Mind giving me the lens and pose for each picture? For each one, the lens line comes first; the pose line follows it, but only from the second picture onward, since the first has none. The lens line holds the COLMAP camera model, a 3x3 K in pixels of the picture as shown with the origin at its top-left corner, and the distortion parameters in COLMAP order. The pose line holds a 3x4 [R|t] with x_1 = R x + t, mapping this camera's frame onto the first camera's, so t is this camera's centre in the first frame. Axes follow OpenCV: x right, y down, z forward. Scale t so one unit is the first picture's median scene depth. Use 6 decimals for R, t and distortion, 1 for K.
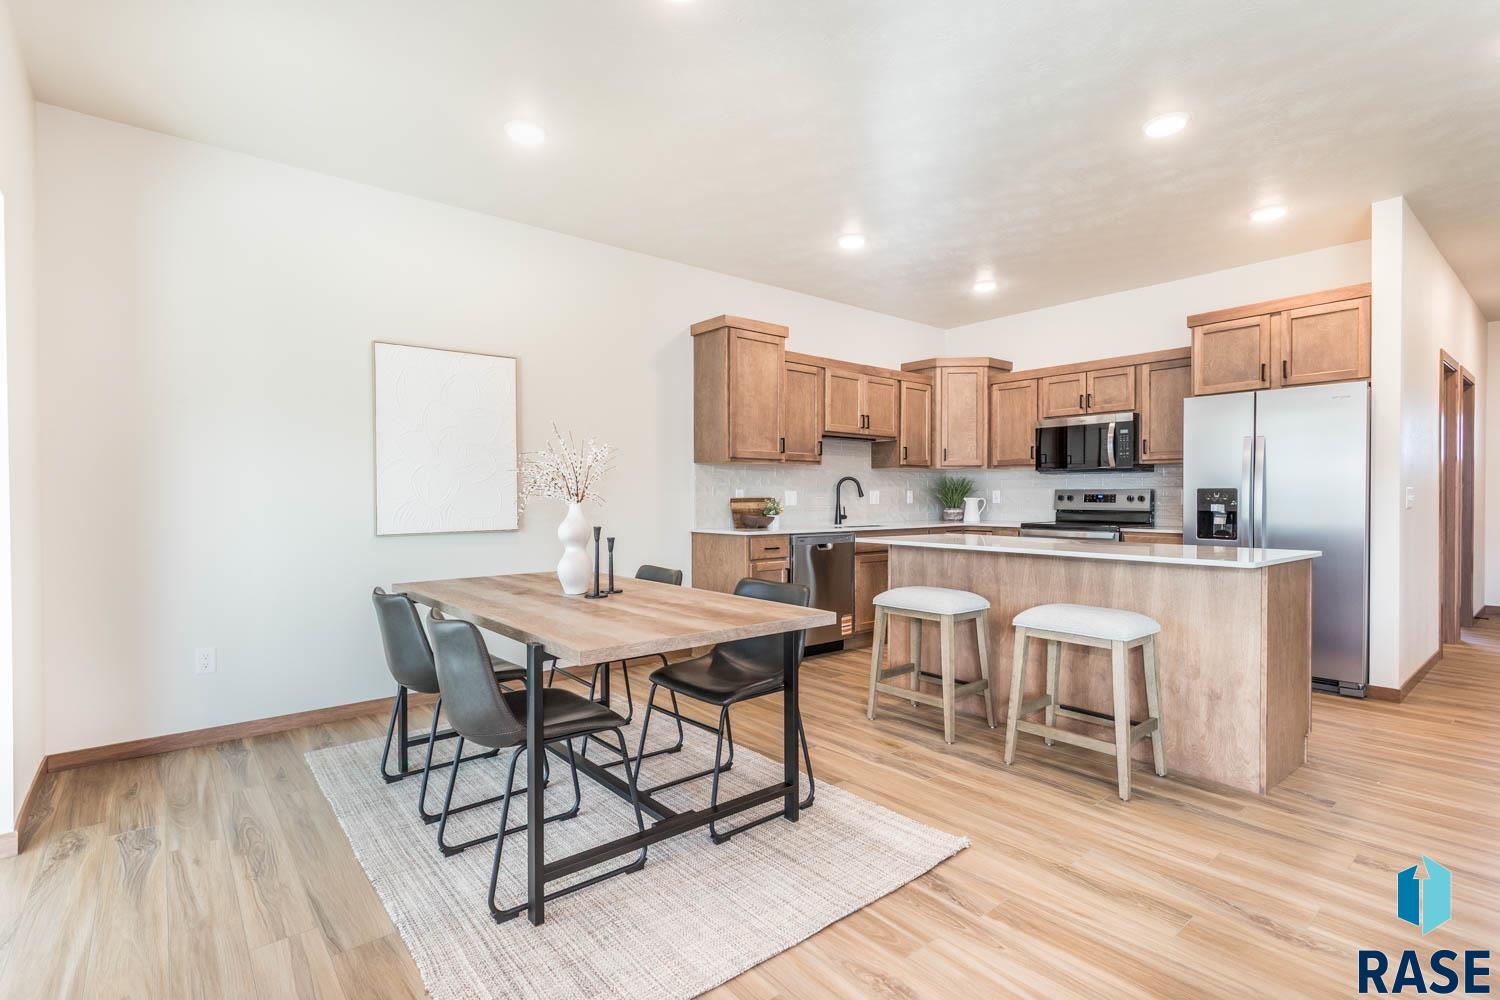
lens RADIAL K [[711.0, 0, 759.5], [0, 711.0, 500.4], [0, 0, 1]] dist [0.003252, -0.000086]
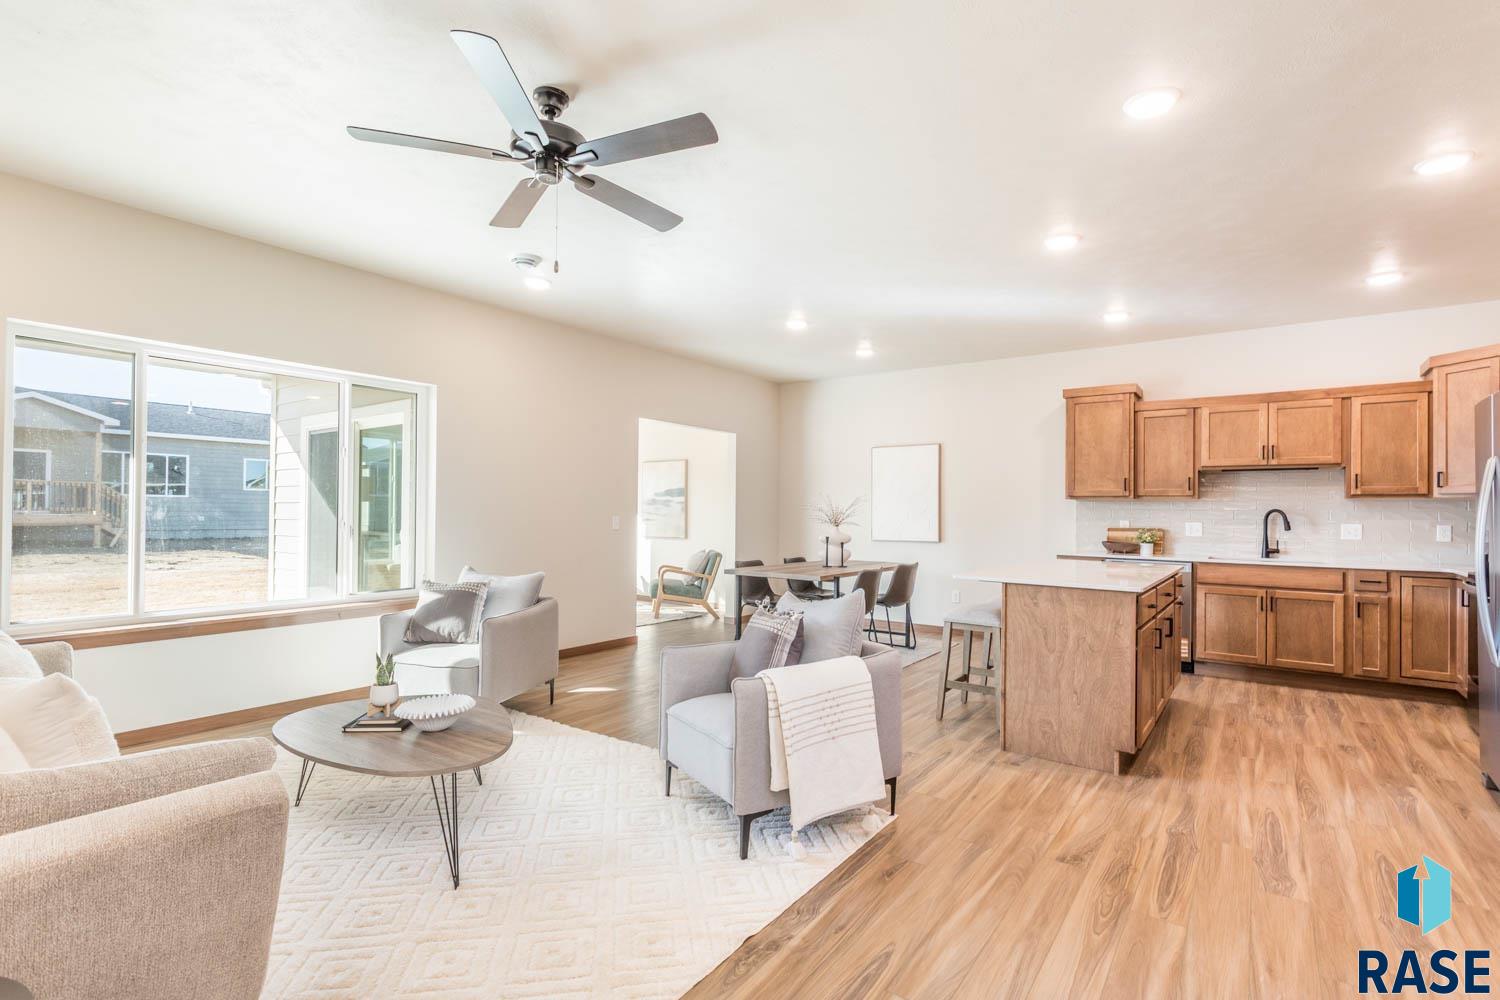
lens RADIAL K [[711.0, 0, 741.9], [0, 711.0, 501.1], [0, 0, 1]] dist [0.003252, -0.000086]
pose [[0.225811, -0.009359, -0.974126, 0.934734], [-0.017232, 0.999759, -0.013600, -0.019277], [0.974019, 0.019858, 0.225595, 0.092465]]
